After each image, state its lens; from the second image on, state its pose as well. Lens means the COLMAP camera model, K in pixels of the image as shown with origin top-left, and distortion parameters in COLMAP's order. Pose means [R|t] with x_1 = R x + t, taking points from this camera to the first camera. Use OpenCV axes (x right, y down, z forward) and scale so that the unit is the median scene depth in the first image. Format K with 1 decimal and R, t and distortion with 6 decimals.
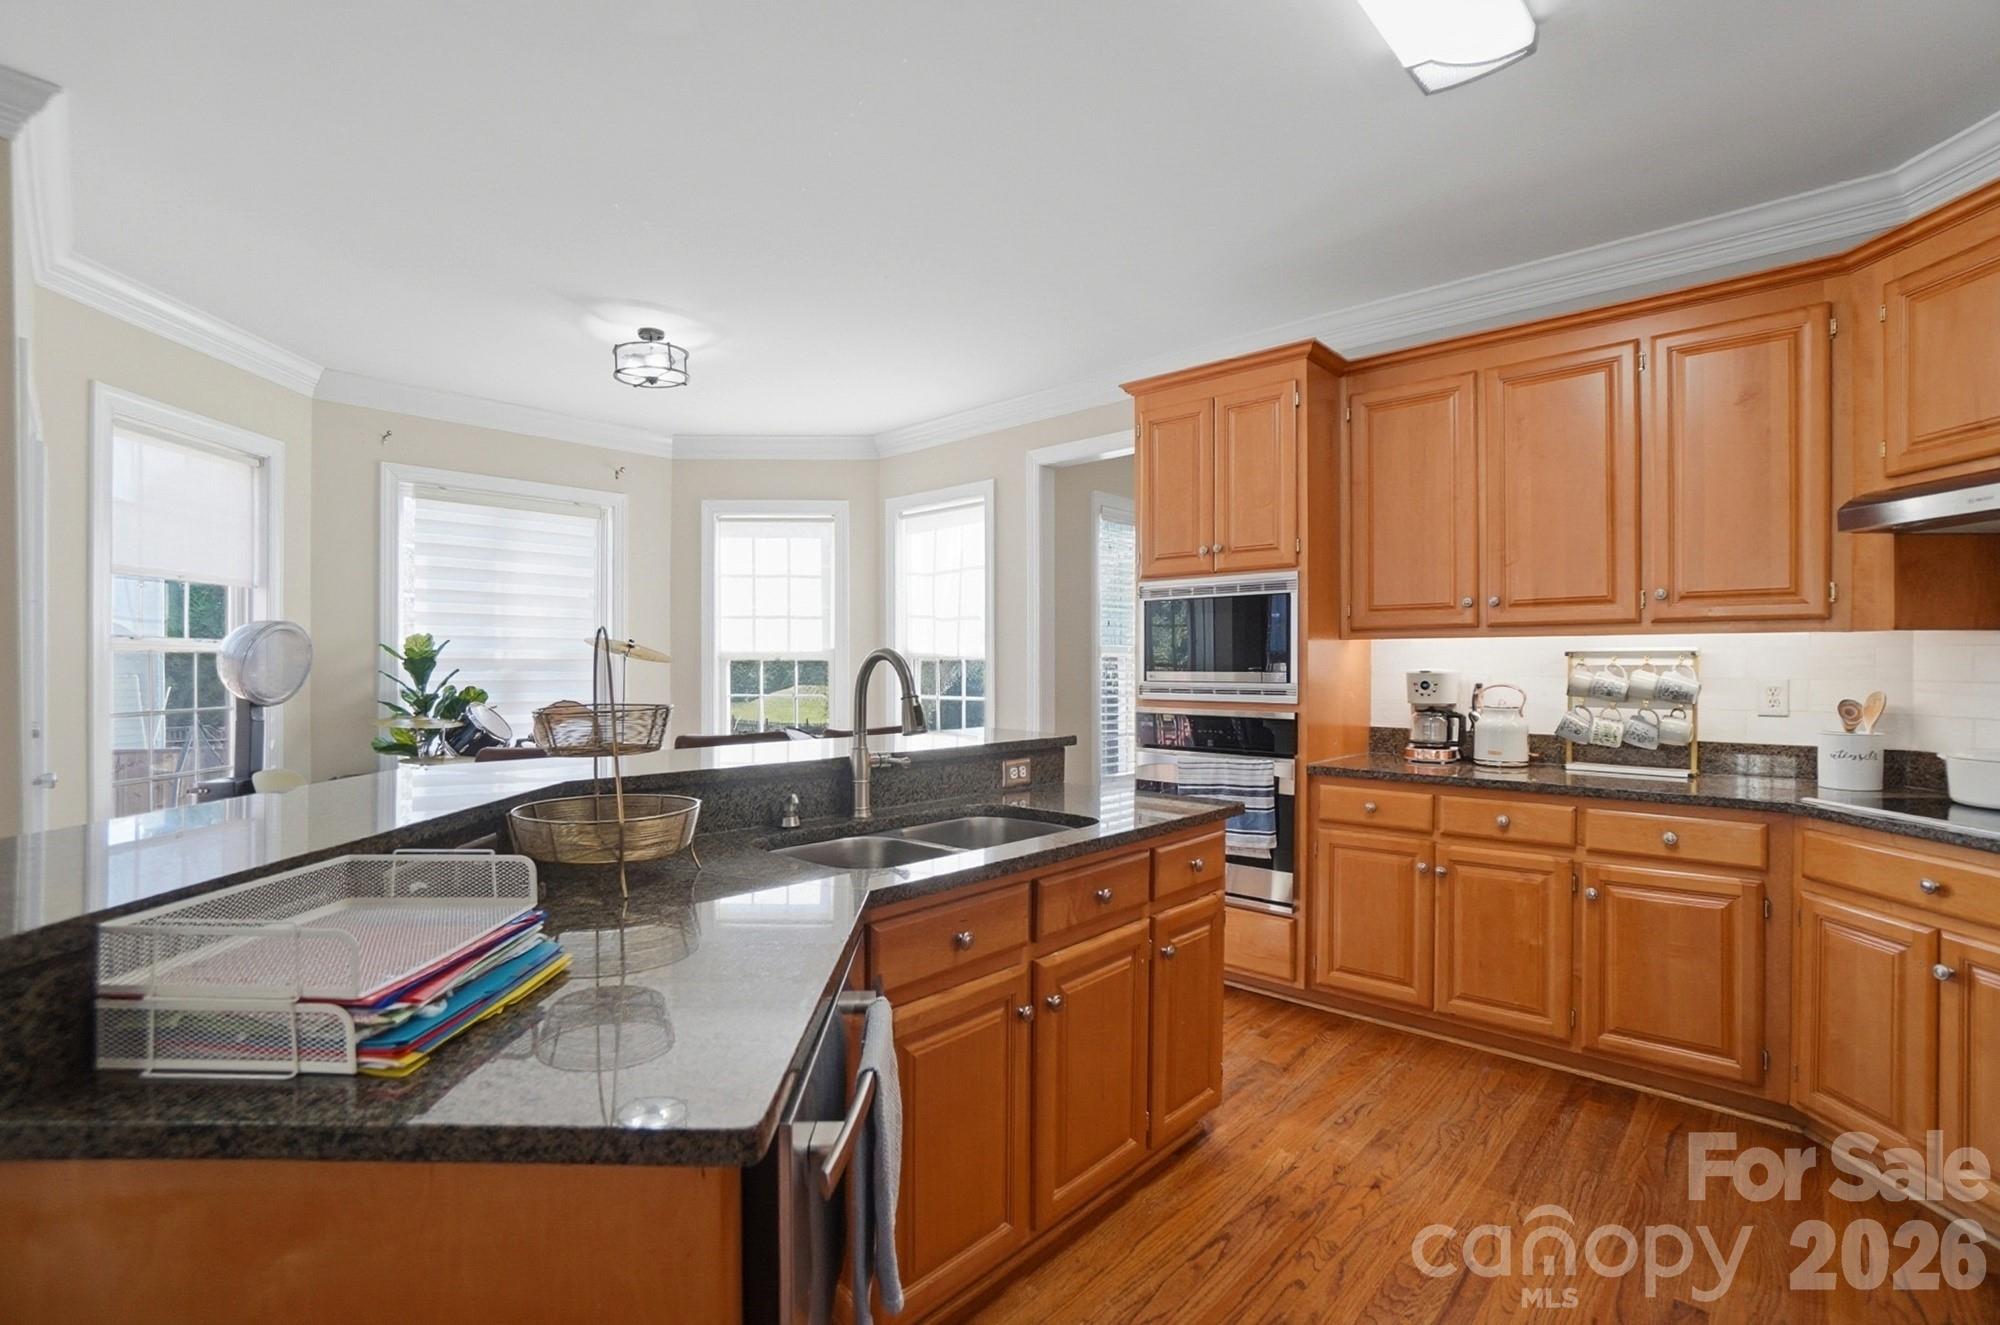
lens RADIAL K [[897.2, 0, 995.5], [0, 897.2, 673.6], [0, 0, 1]] dist [-0.050222, 0.011494]
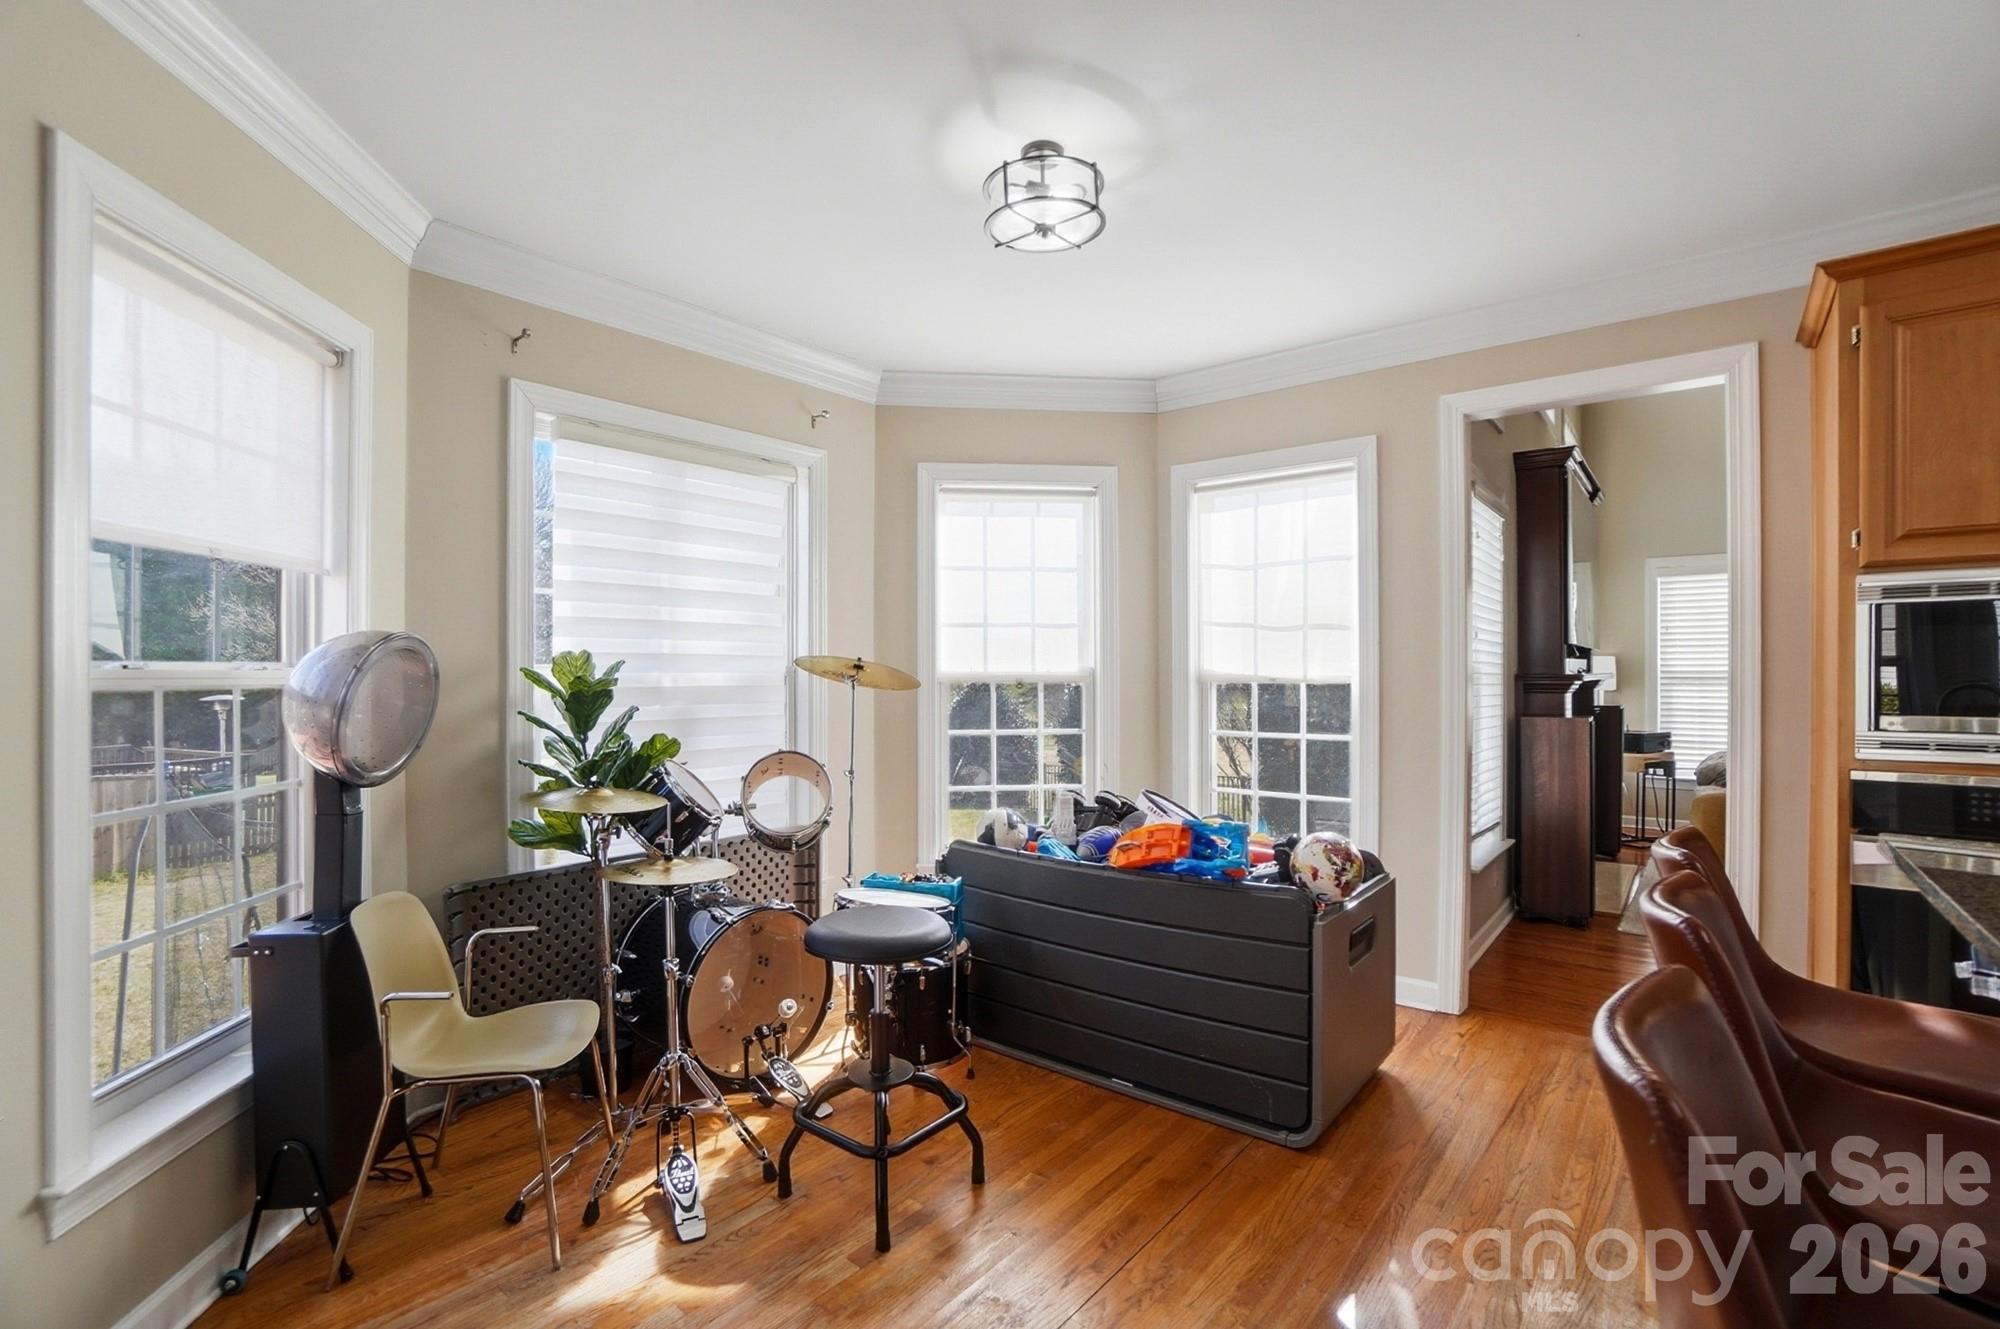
lens RADIAL K [[897.2, 0, 1007.1], [0, 897.2, 674.9], [0, 0, 1]] dist [-0.050222, 0.011494]
pose [[0.998035, -0.001674, 0.062637, -0.418859], [0.001949, 0.999989, -0.004323, -0.026614], [-0.062629, 0.004437, 0.998027, 0.375789]]
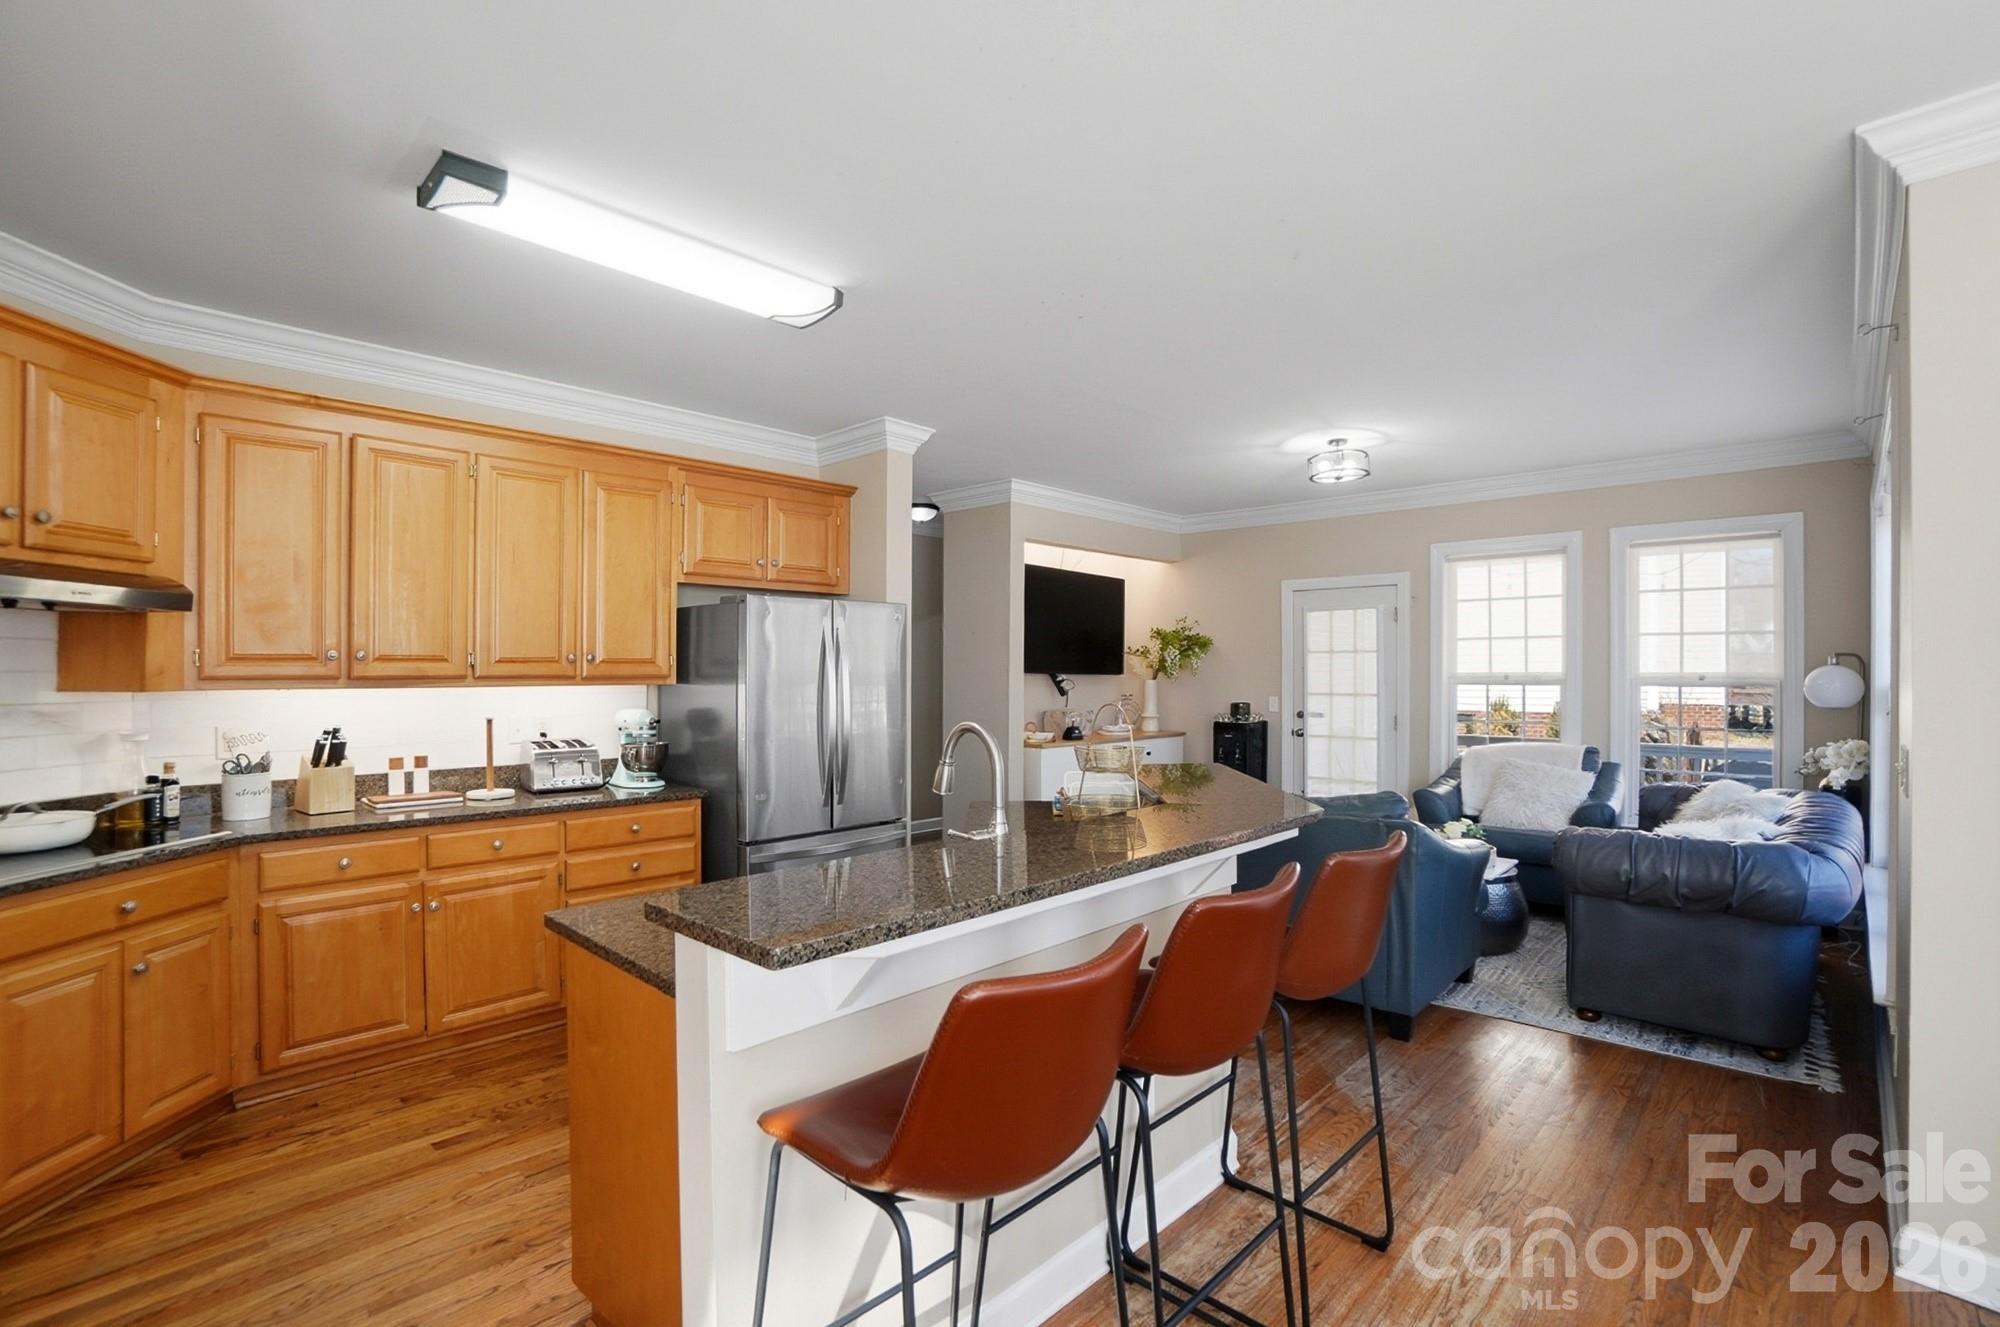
lens RADIAL K [[897.2, 0, 1000.6], [0, 897.2, 670.8], [0, 0, 1]] dist [-0.050222, 0.011494]
pose [[-0.999554, 0.000563, 0.029855, -0.095717], [0.000876, 0.999945, 0.010475, -0.047665], [-0.029847, 0.010496, -0.999499, 1.014223]]
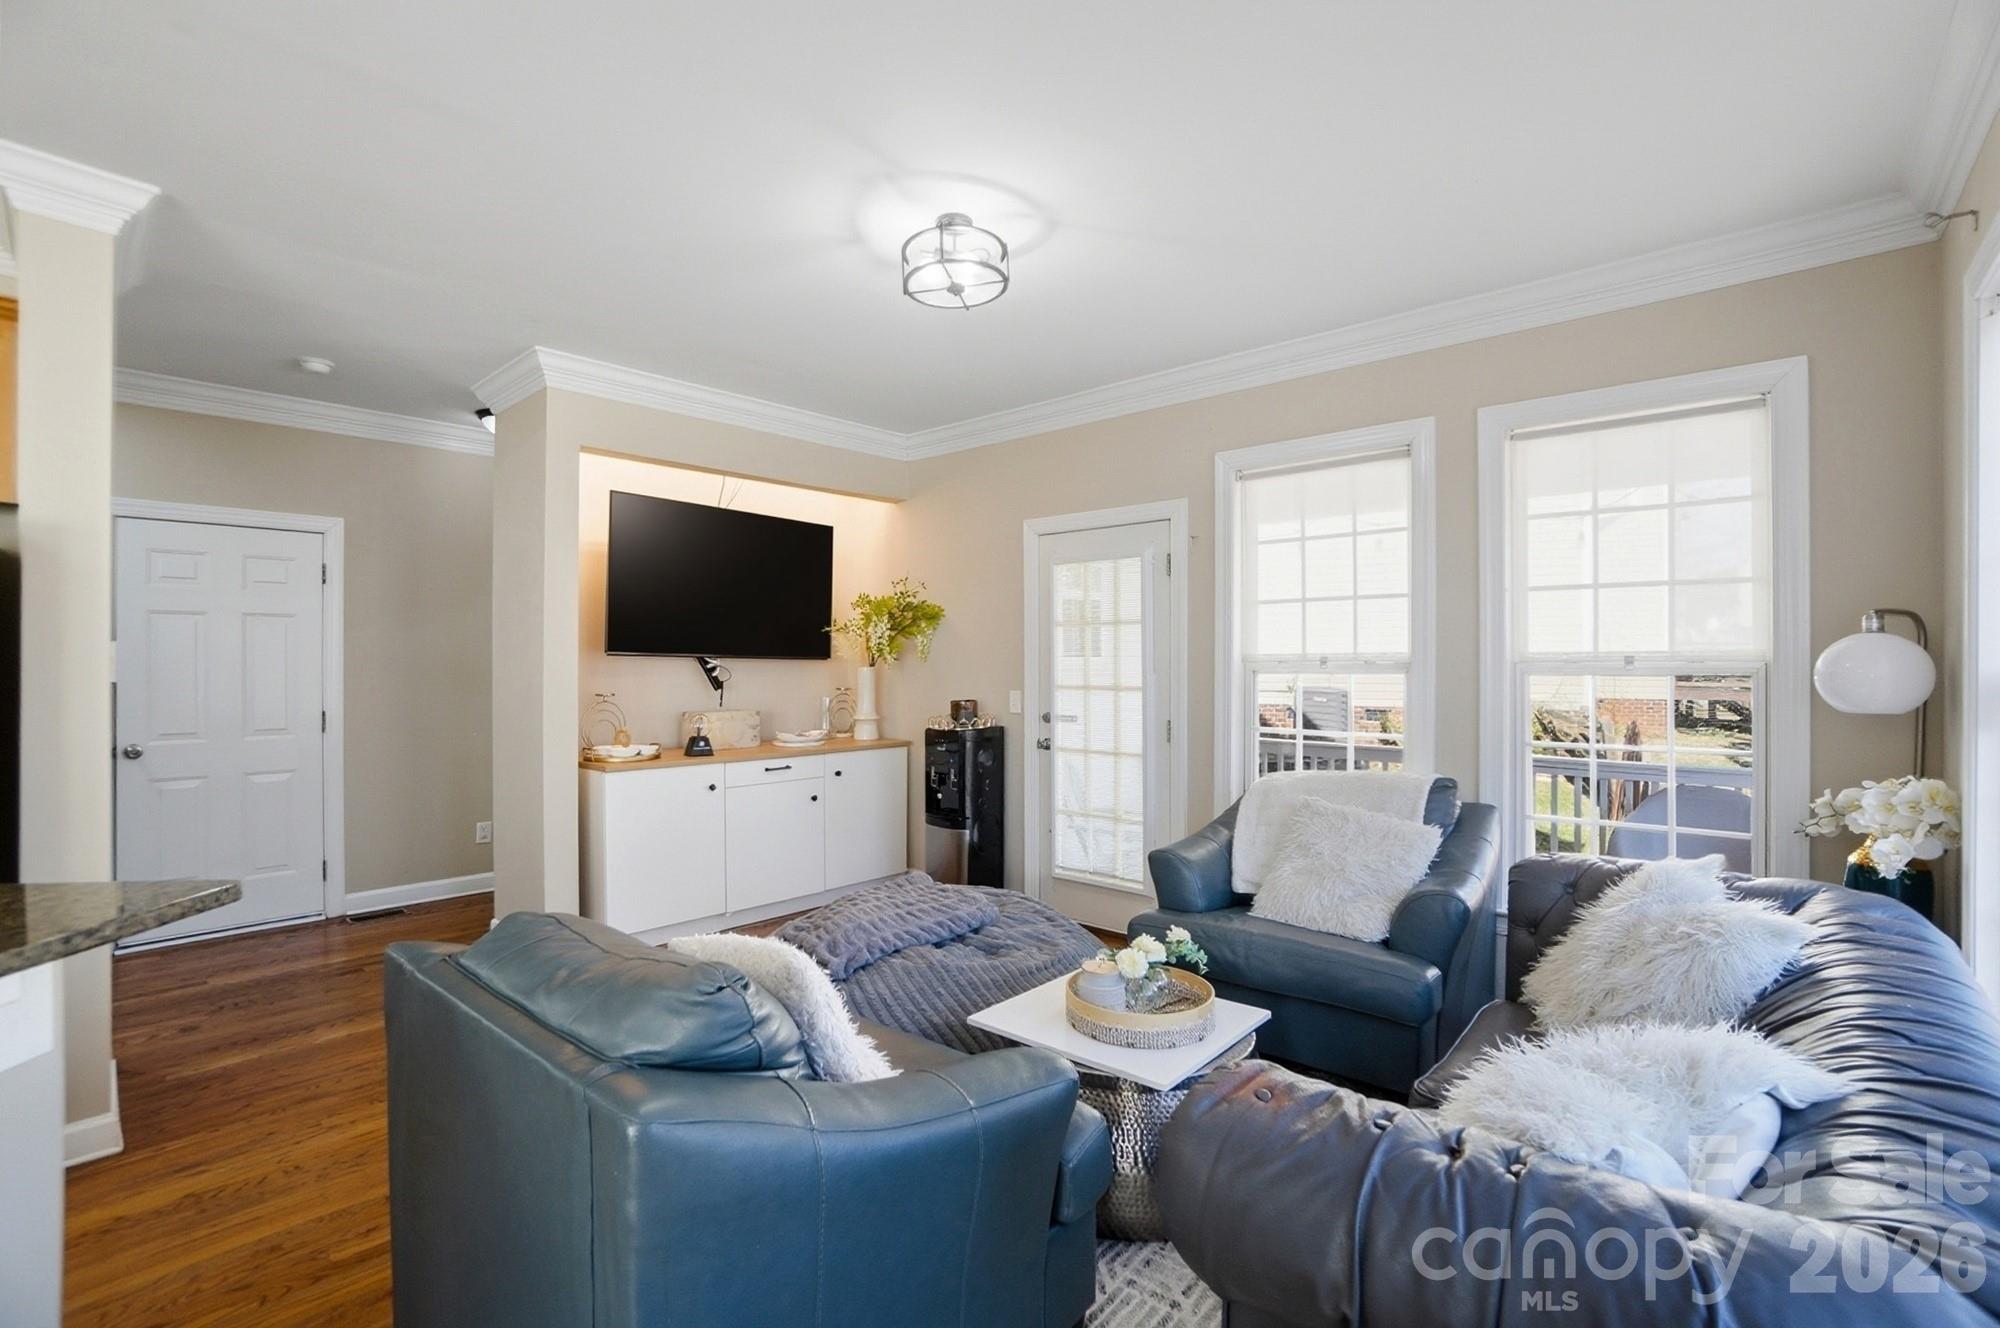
lens RADIAL K [[897.2, 0, 984.6], [0, 897.2, 659.3], [0, 0, 1]] dist [-0.050222, 0.011494]
pose [[-0.999999, -0.000077, 0.001156, -0.531432], [-0.000070, 0.999984, 0.005729, -0.028117], [-0.001157, 0.005729, -0.999983, 0.457692]]
